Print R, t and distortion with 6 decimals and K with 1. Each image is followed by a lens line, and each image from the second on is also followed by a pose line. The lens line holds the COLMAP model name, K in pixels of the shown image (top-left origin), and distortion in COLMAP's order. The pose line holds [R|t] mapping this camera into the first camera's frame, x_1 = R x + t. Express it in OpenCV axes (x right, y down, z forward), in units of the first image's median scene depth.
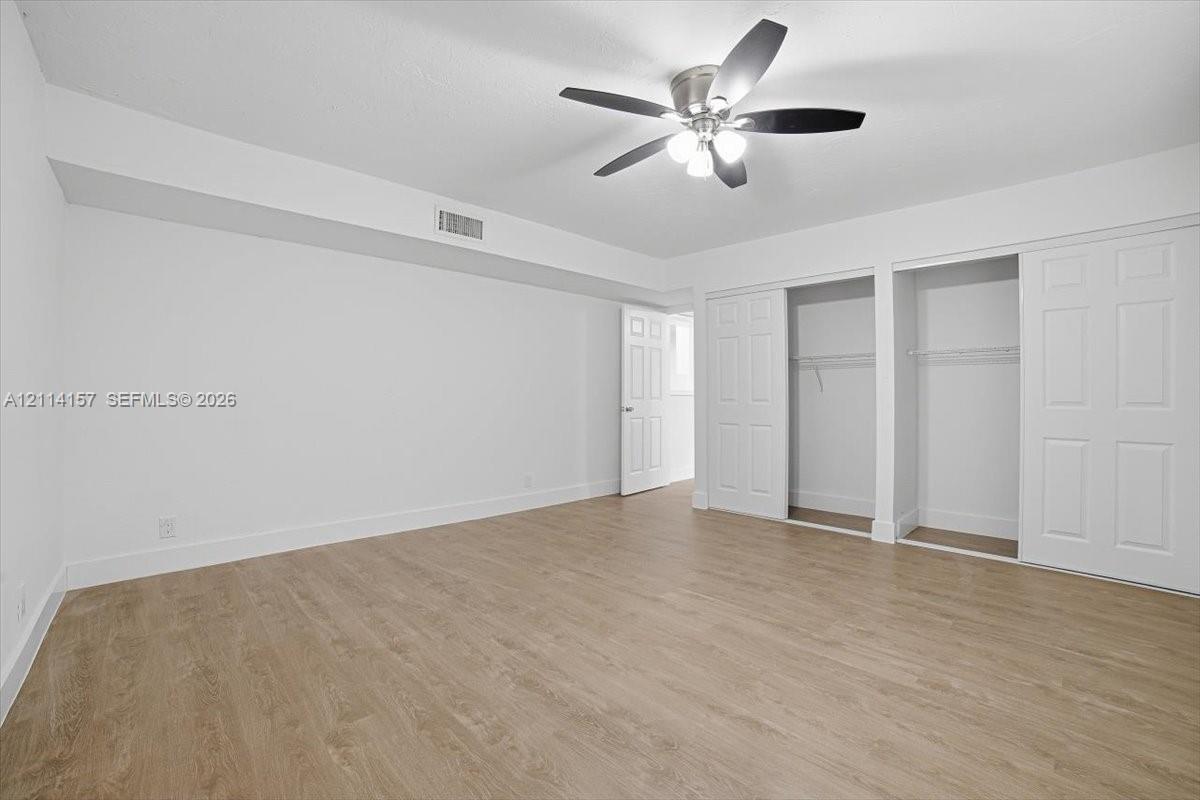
lens RADIAL K [[521.0, 0, 600.0], [0, 521.0, 400.0], [0, 0, 1]] dist [-0.124708, 0.035436]
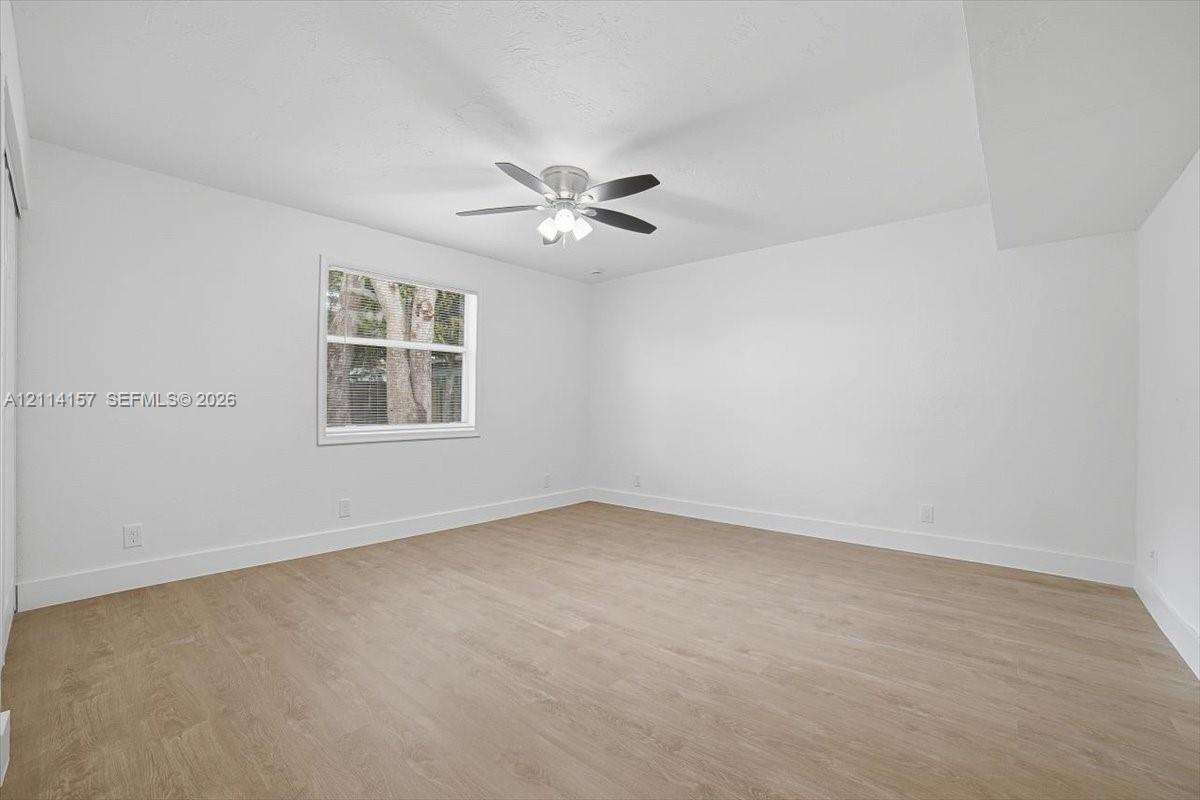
lens RADIAL K [[521.0, 0, 600.0], [0, 521.0, 400.0], [0, 0, 1]] dist [-0.124708, 0.035436]
pose [[-0.996090, -0.008311, -0.087950, 0.202675], [-0.008719, 0.999953, 0.004260, -0.022885], [0.087911, 0.005010, -0.996116, 2.115556]]
